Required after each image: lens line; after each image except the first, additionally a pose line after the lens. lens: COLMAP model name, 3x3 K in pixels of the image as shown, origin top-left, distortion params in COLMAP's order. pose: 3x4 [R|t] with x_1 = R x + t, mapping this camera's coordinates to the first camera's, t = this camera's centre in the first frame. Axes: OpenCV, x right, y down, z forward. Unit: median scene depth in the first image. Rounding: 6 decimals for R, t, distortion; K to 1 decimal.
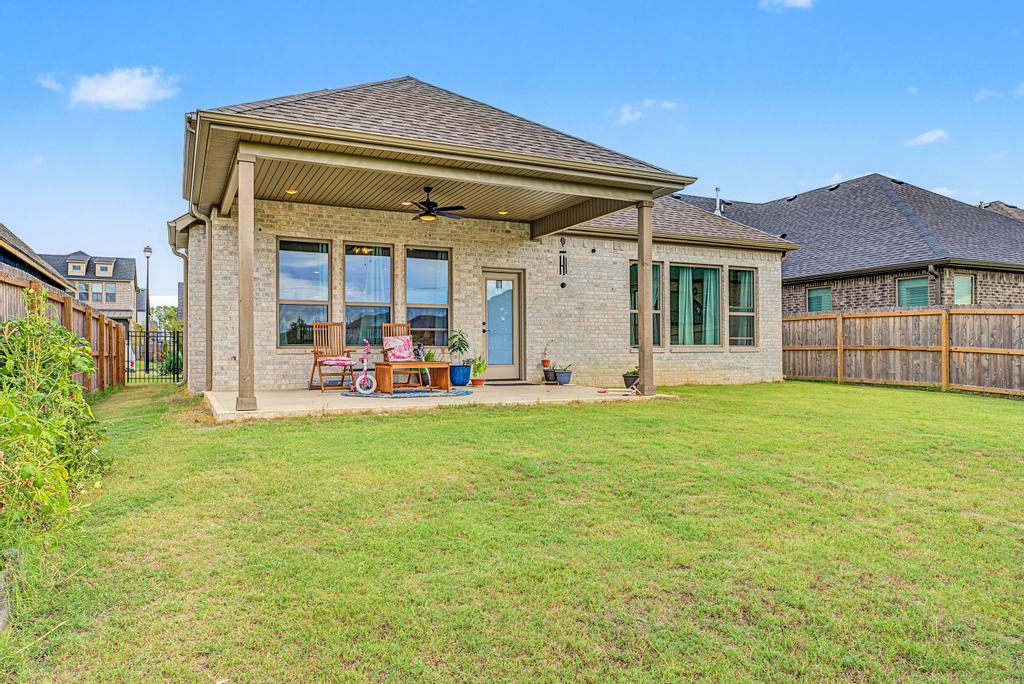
lens RADIAL K [[677.3, 0, 511.8], [0, 677.3, 345.1], [0, 0, 1]] dist [0.005706, 0.006530]
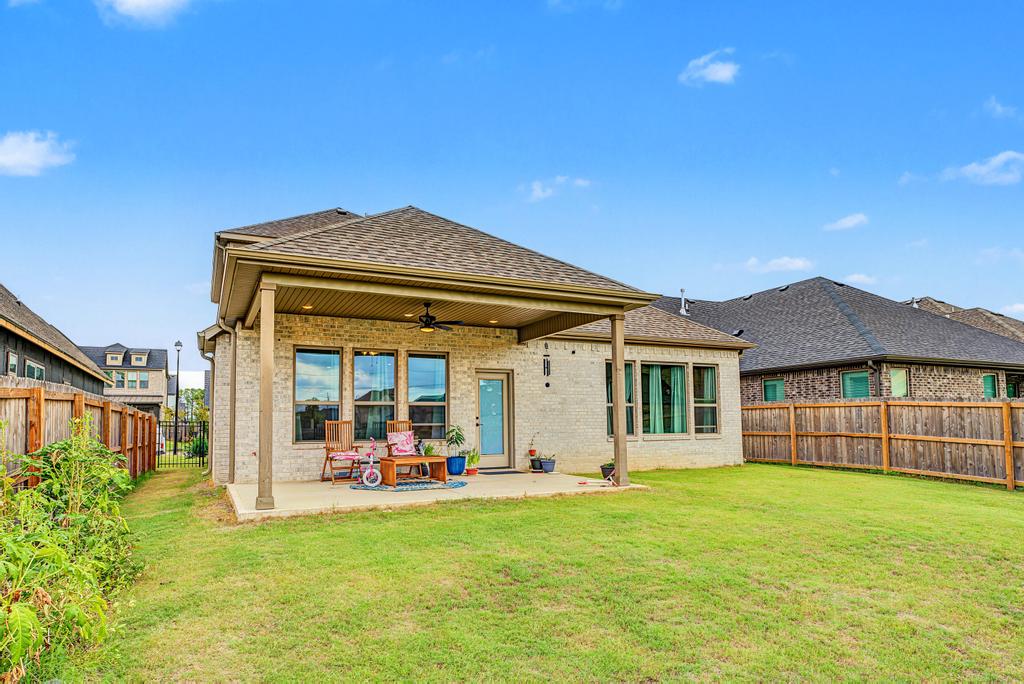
lens RADIAL K [[615.8, 0, 511.8], [0, 615.8, 342.1], [0, 0, 1]] dist [0.009249, -0.000186]
pose [[0.999939, -0.006730, 0.008716, 0.008690], [0.007169, 0.998655, -0.051358, -0.108828], [-0.008359, 0.051417, 0.998642, -0.032602]]
